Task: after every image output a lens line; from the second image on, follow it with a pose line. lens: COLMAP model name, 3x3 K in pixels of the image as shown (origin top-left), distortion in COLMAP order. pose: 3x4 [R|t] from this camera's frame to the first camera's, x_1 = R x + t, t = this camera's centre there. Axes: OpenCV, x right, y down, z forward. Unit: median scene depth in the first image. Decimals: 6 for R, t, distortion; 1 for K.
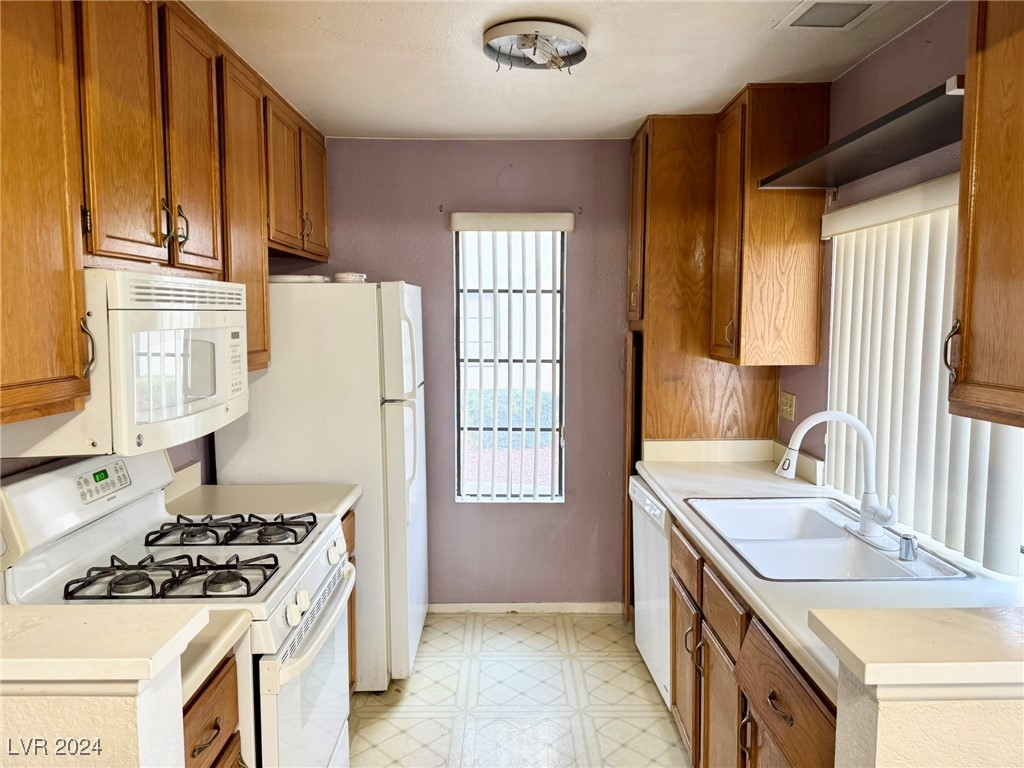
lens RADIAL K [[720.8, 0, 511.3], [0, 720.8, 380.1], [0, 0, 1]] dist [0.031085, -0.024739]
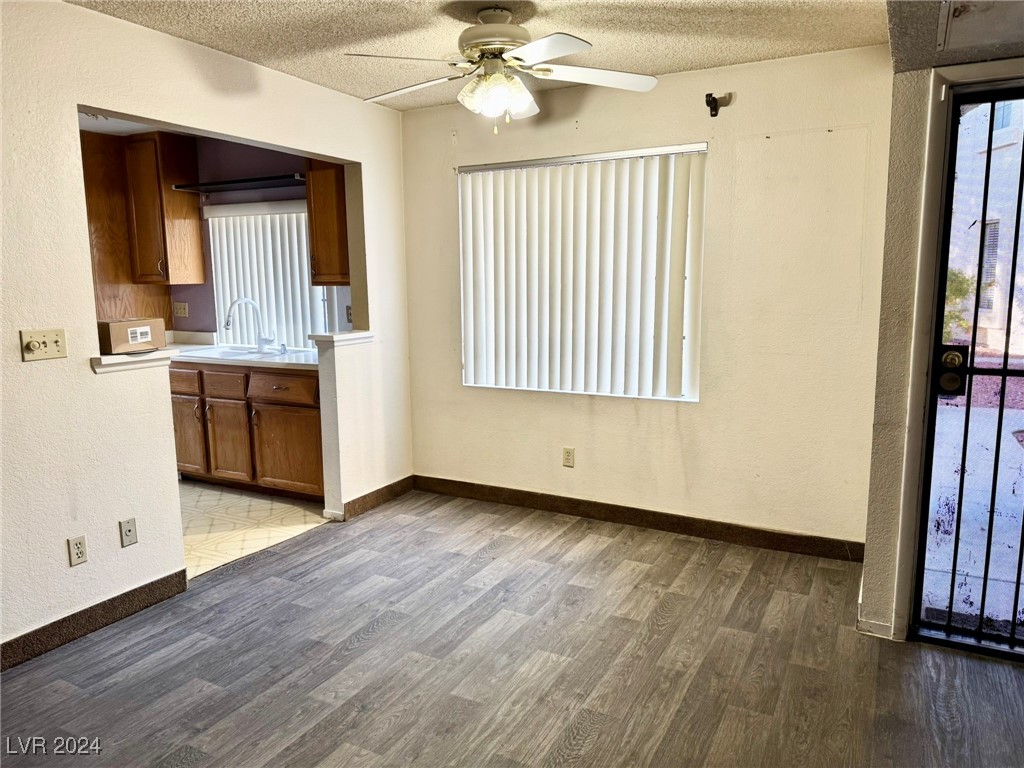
lens RADIAL K [[720.8, 0, 509.6], [0, 720.8, 381.0], [0, 0, 1]] dist [0.031085, -0.024739]
pose [[0.462980, -0.129949, 0.876791, -0.927987], [0.084480, 0.991161, 0.102291, 0.106688], [-0.882333, 0.026713, 0.469866, -0.617730]]
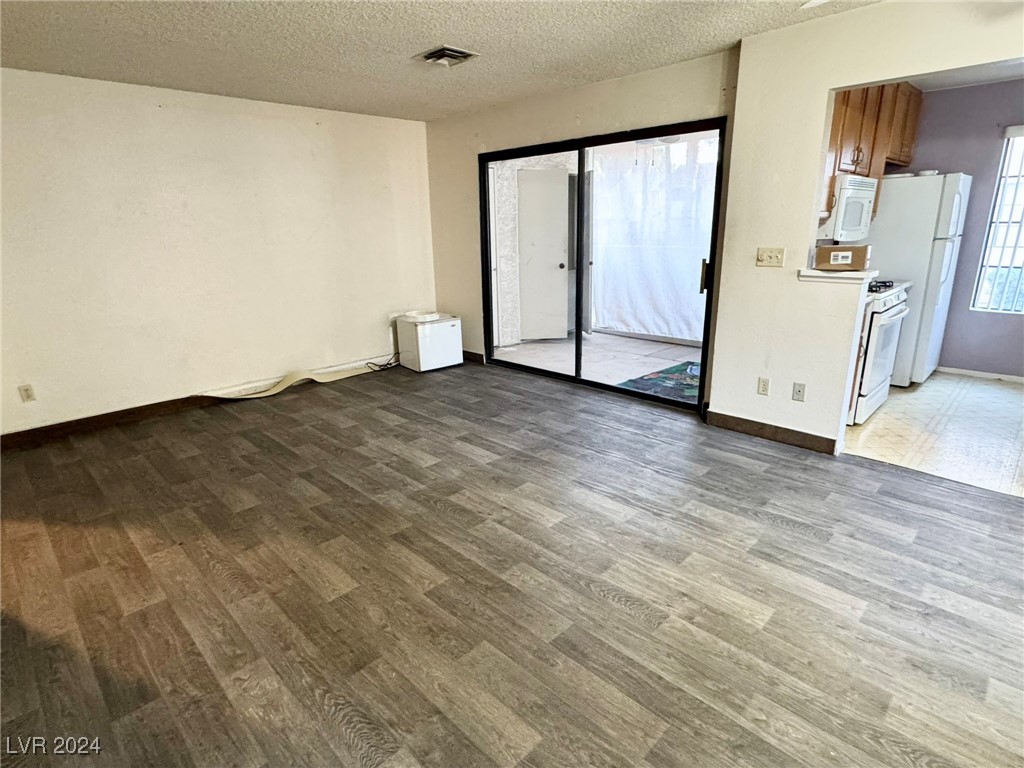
lens RADIAL K [[557.7, 0, 515.2], [0, 557.7, 384.4], [0, 0, 1]] dist [-0.000117, 0.000724]
pose [[0.711252, 0.181829, -0.679013, 0.111126], [-0.043431, 0.975487, 0.215727, 0.137113], [0.701595, -0.123946, 0.701714, -0.904539]]
